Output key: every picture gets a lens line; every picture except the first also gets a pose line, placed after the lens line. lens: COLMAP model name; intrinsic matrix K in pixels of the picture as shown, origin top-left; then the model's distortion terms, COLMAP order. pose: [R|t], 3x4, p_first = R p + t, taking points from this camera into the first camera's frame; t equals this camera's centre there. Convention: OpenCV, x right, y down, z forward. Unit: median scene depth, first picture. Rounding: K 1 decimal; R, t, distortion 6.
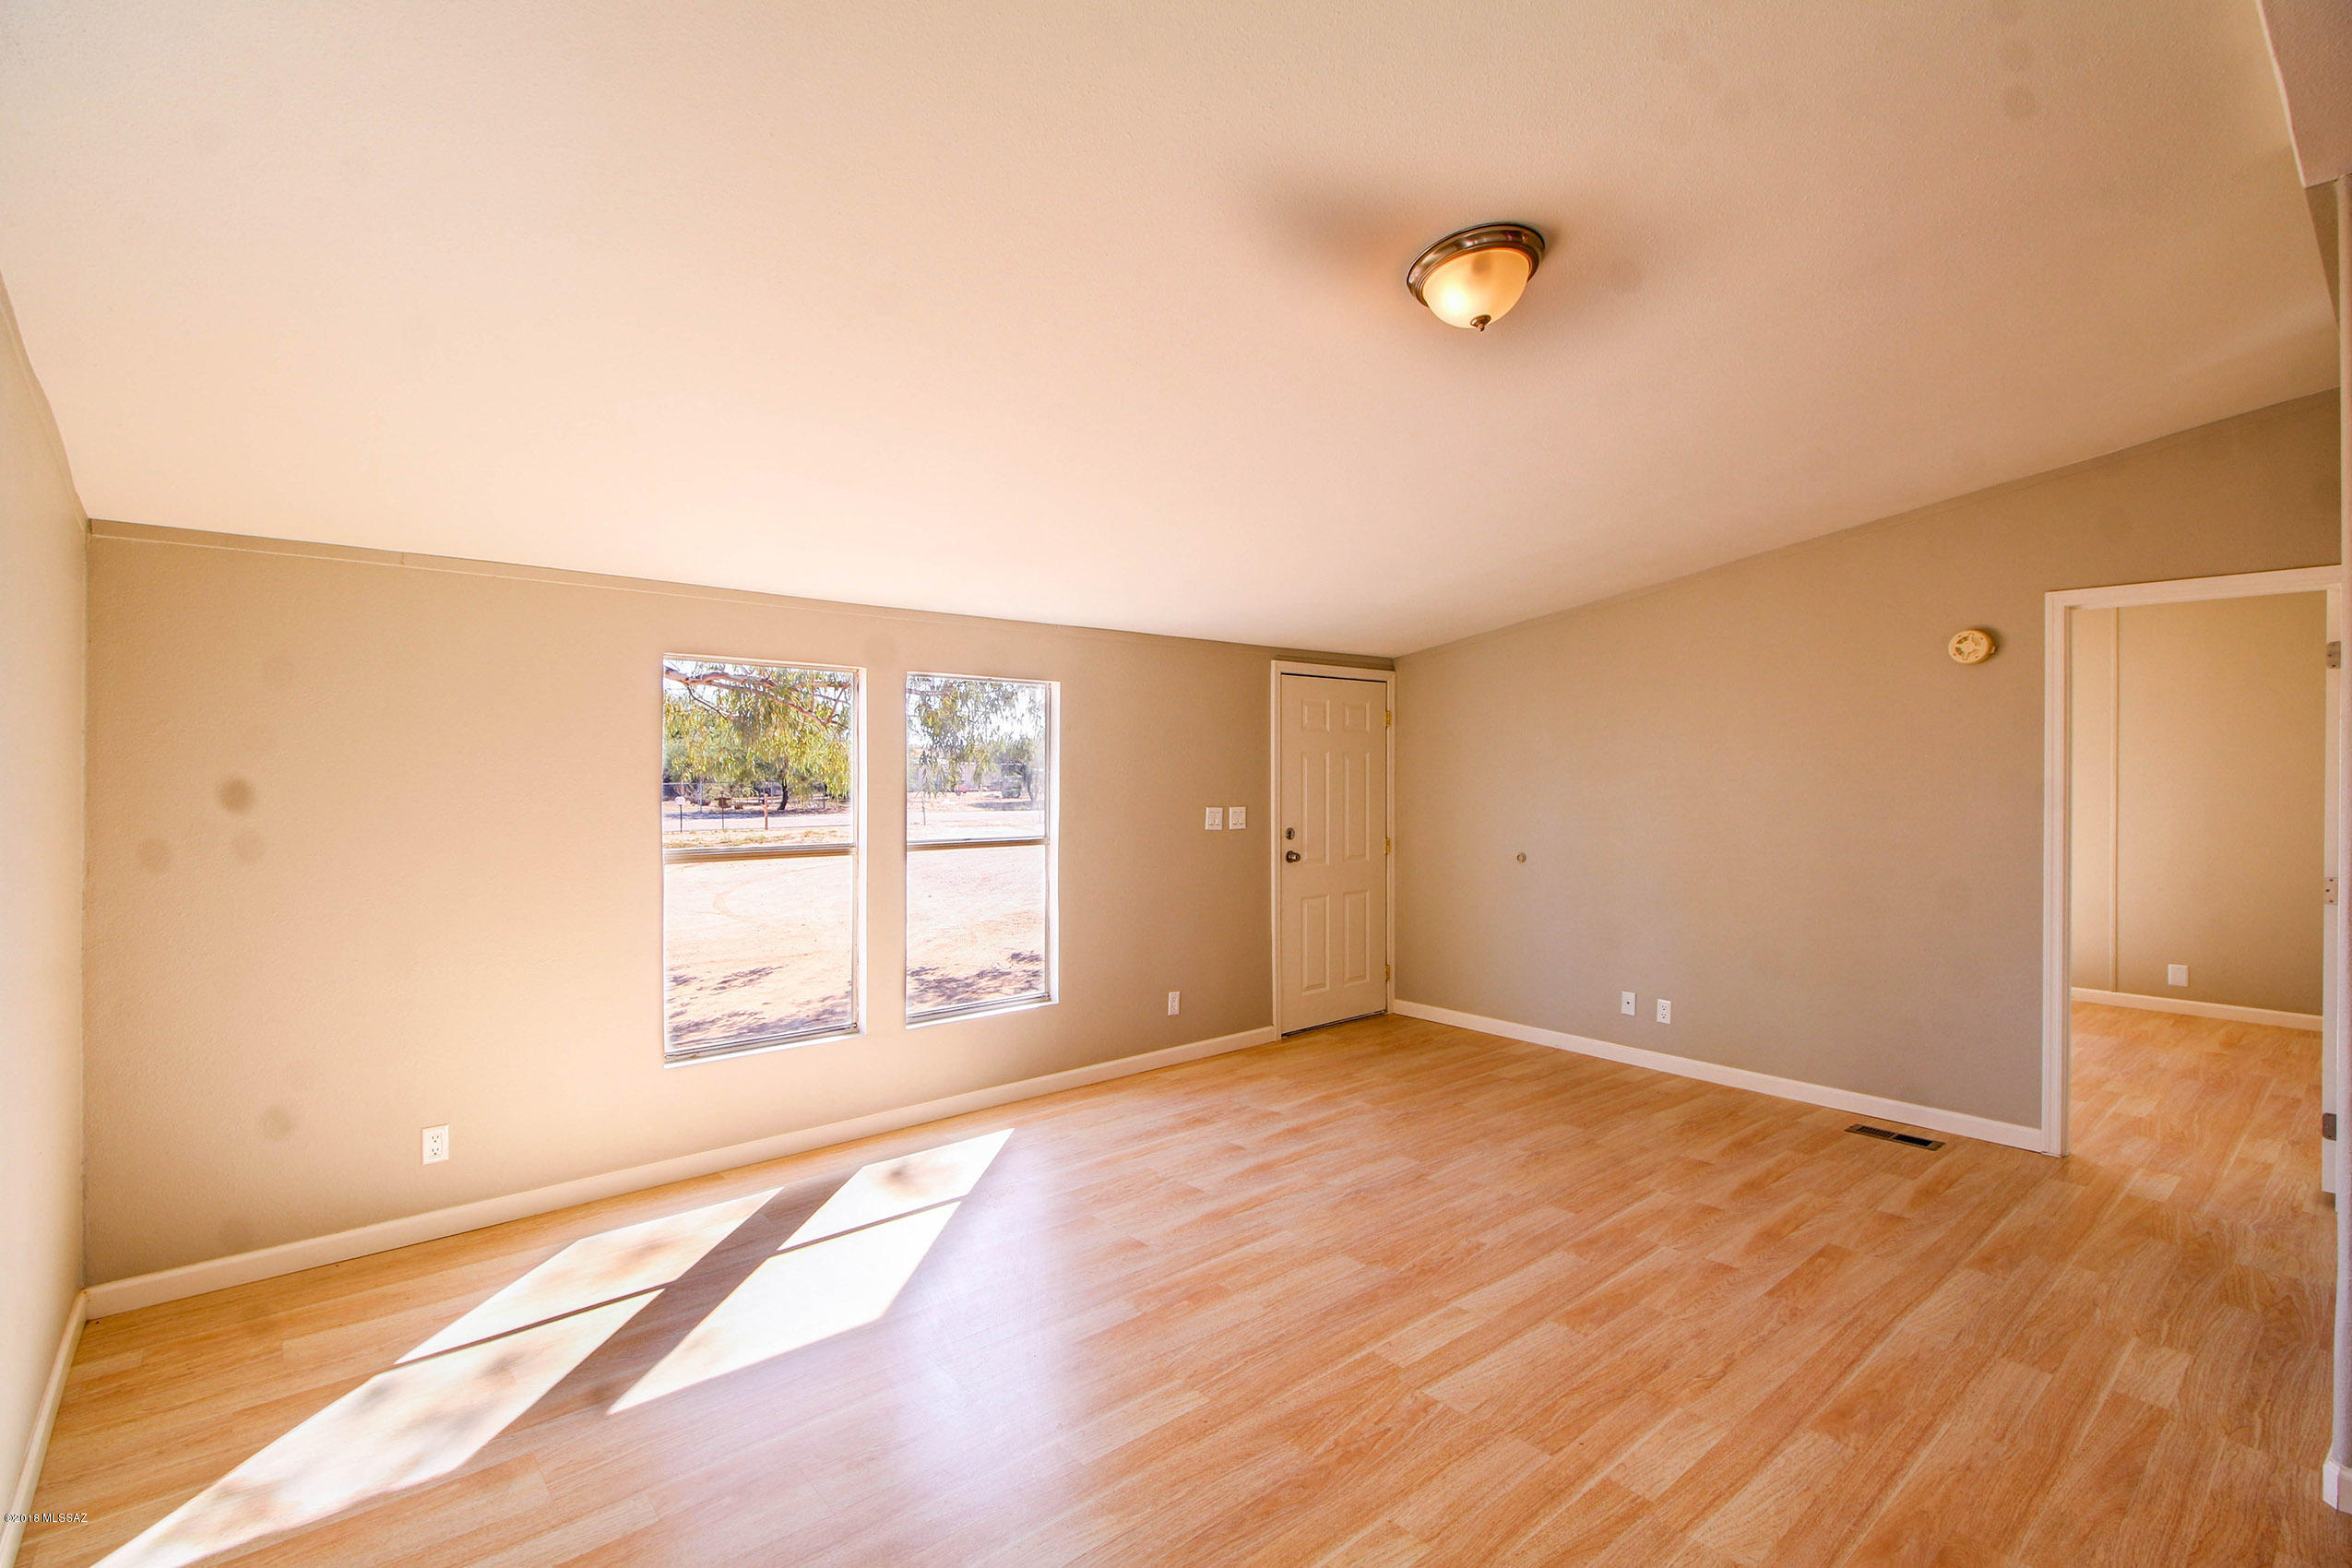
lens RADIAL K [[1070.8, 0, 1190.0], [0, 1070.8, 790.3], [0, 0, 1]] dist [0.010153, -0.003714]
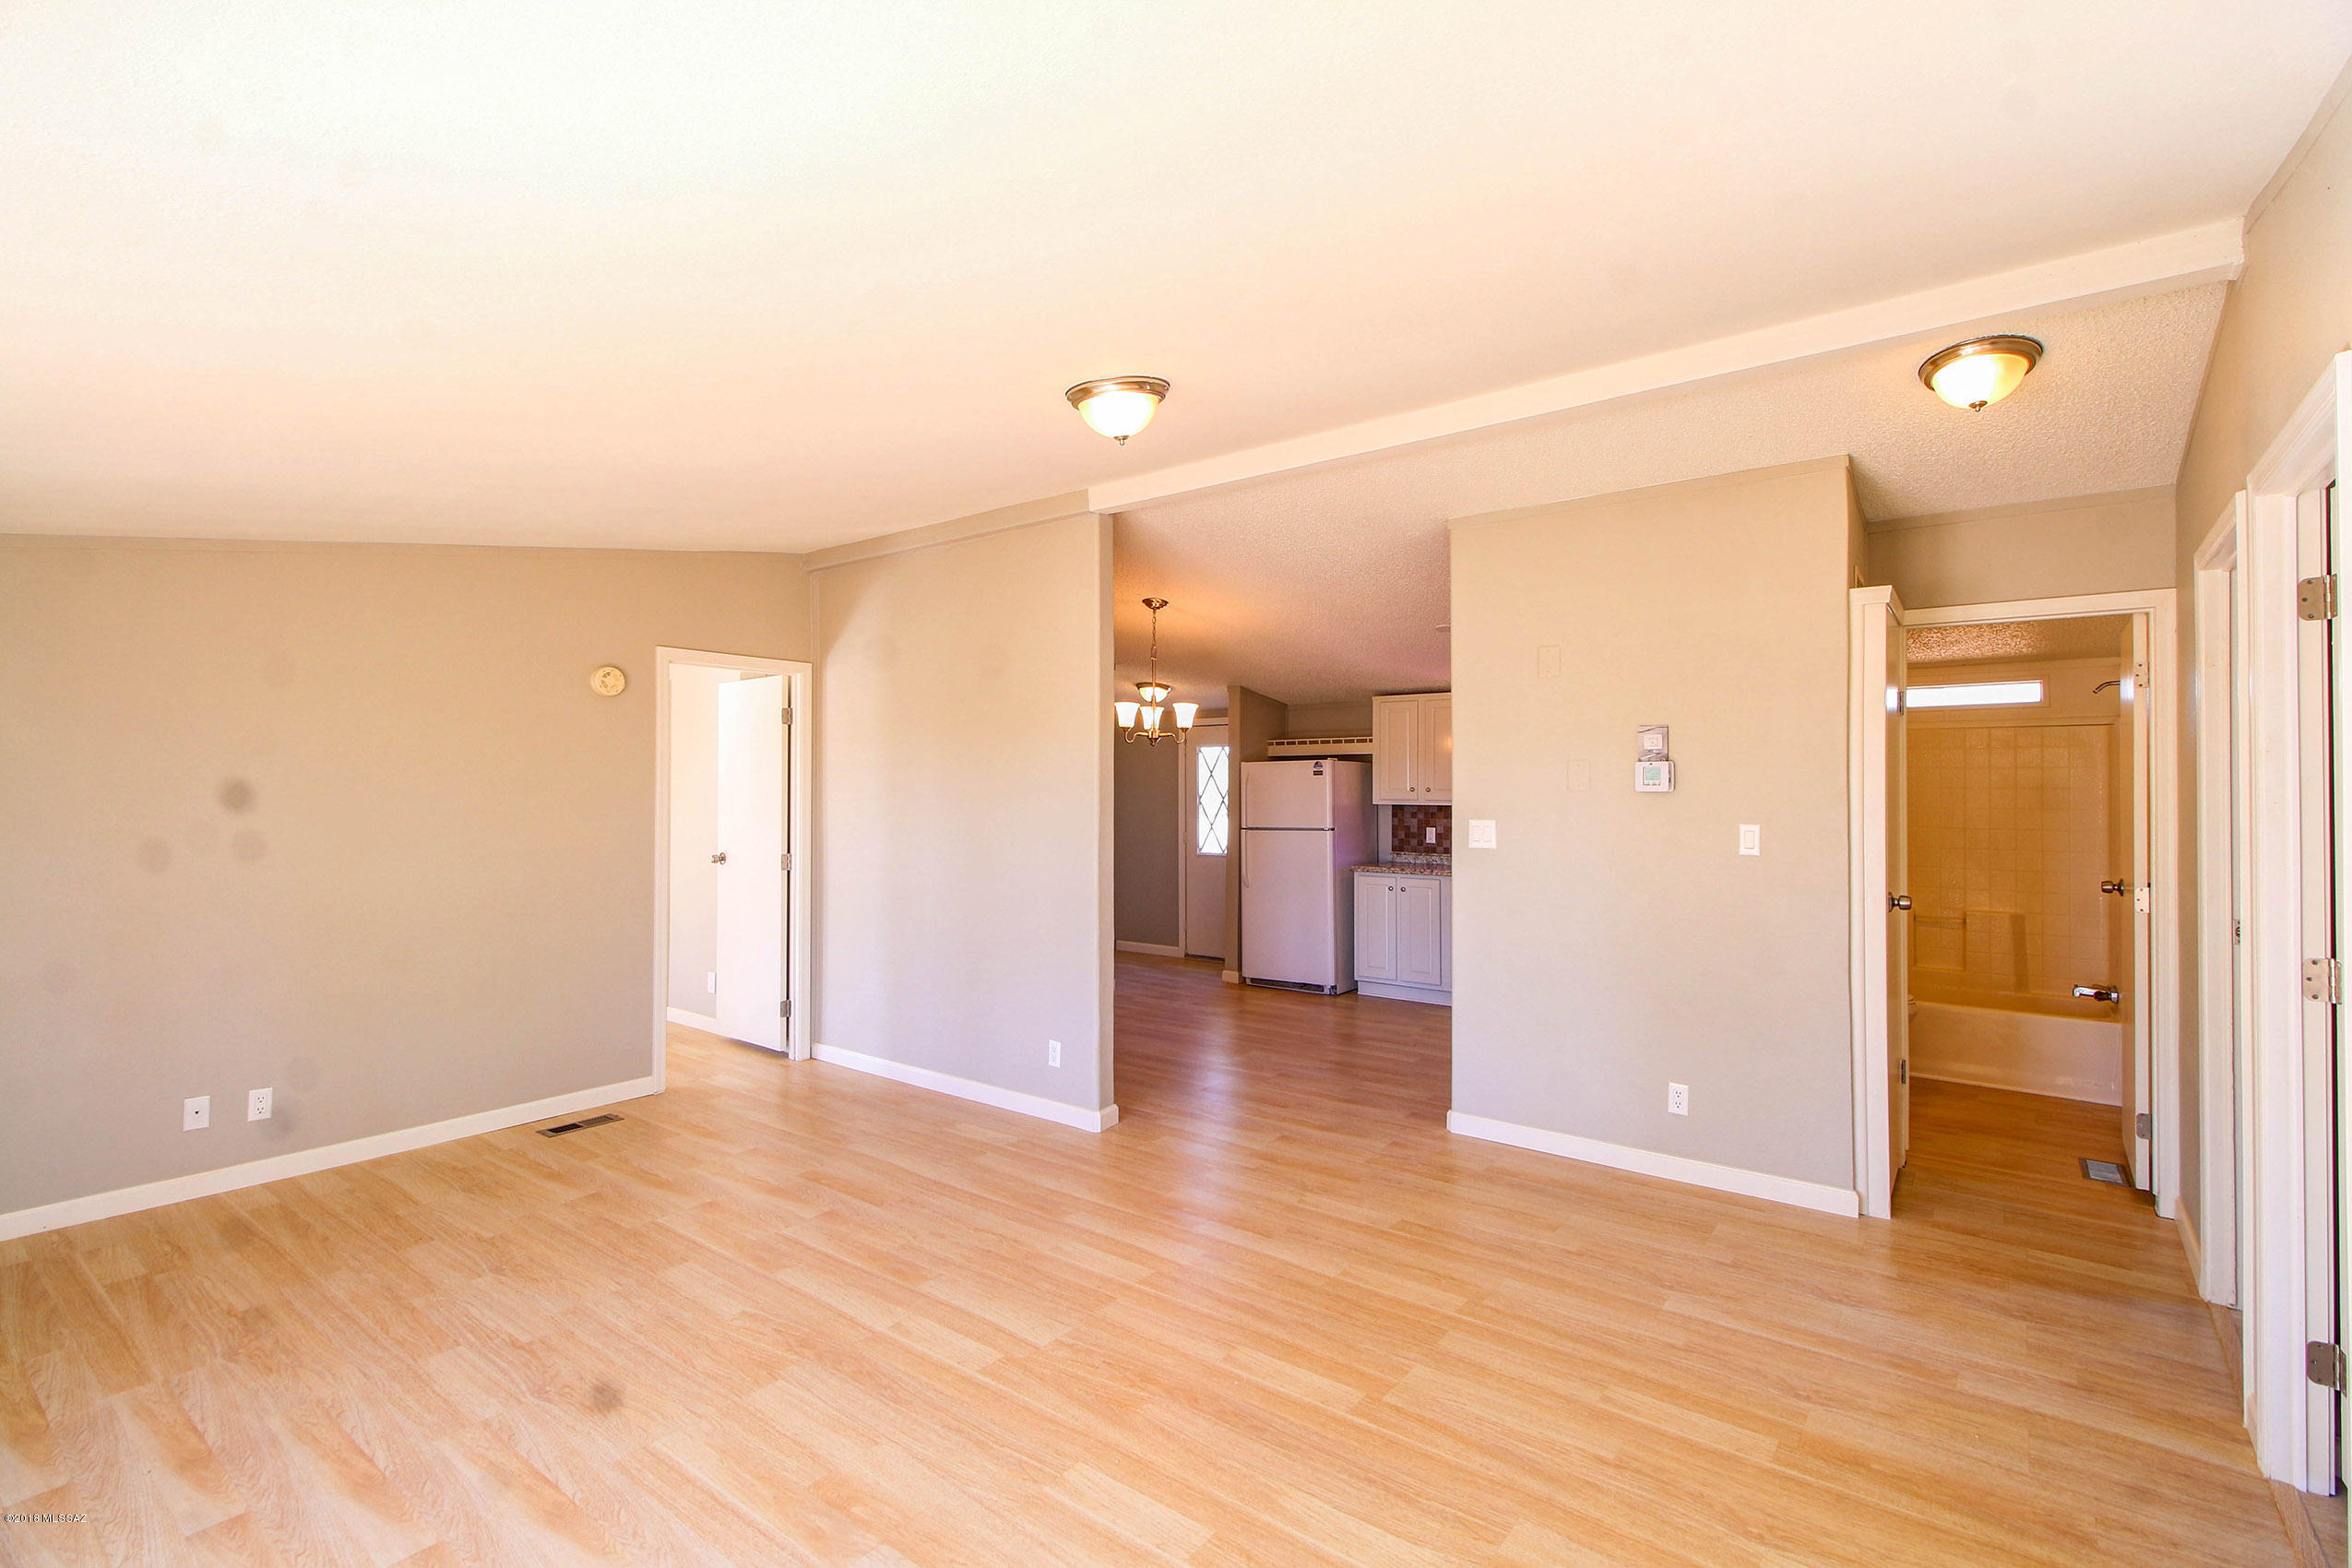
lens RADIAL K [[1070.8, 0, 1161.3], [0, 1070.8, 783.8], [0, 0, 1]] dist [0.010153, -0.003714]
pose [[-0.192689, 0.004371, 0.981250, -0.711375], [0.015340, 0.999881, -0.001442, -0.015472], [-0.981140, 0.014775, -0.192734, 0.856276]]
